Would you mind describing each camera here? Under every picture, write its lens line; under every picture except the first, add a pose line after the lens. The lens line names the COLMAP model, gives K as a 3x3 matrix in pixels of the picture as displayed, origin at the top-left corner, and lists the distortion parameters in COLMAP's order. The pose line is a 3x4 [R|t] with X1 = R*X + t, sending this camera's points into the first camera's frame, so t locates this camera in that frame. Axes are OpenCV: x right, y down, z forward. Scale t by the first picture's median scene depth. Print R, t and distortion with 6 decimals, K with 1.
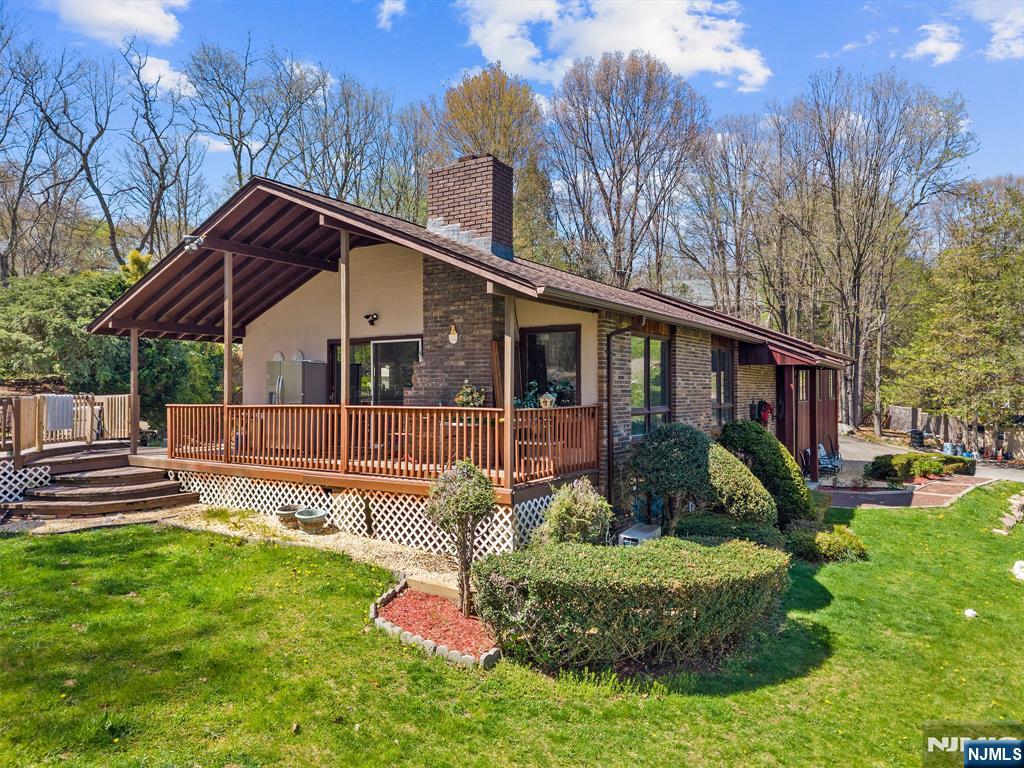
lens RADIAL K [[680.6, 0, 512.0], [0, 680.6, 384.0], [0, 0, 1]] dist [0.016503, -0.002532]
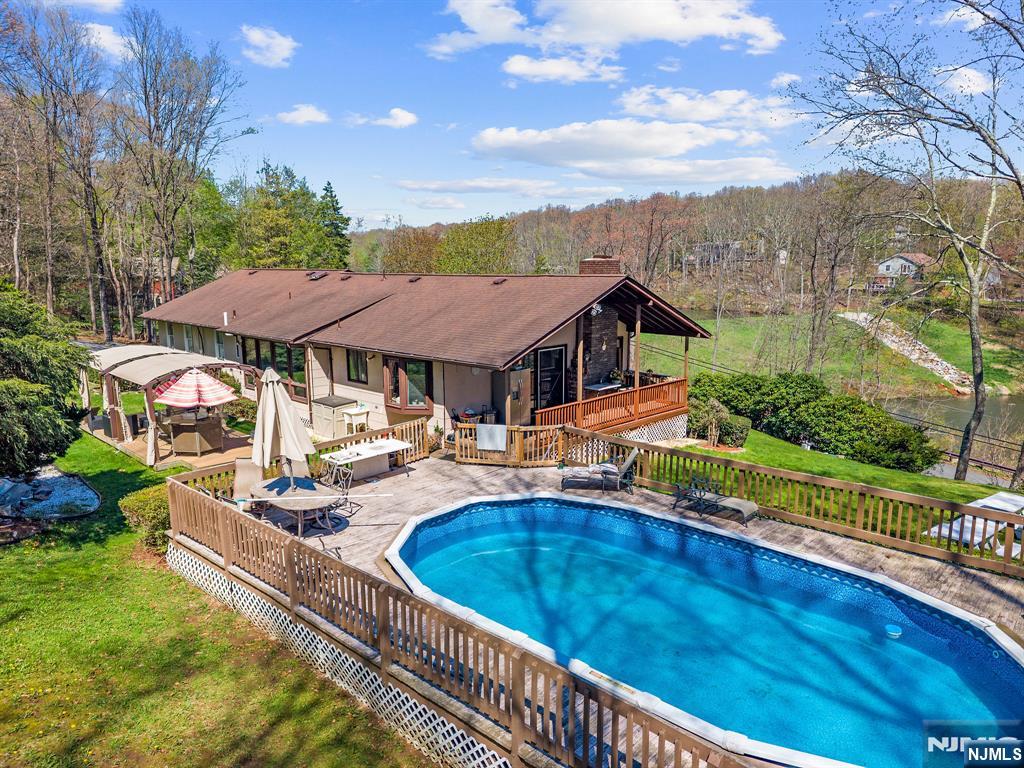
lens RADIAL K [[680.6, 0, 512.0], [0, 680.6, 384.0], [0, 0, 1]] dist [0.016503, -0.002532]
pose [[0.207490, -0.169511, 0.963439, -2.311930], [-0.010520, 0.984429, 0.175470, -0.342850], [-0.978181, -0.046544, 0.202476, 0.926294]]
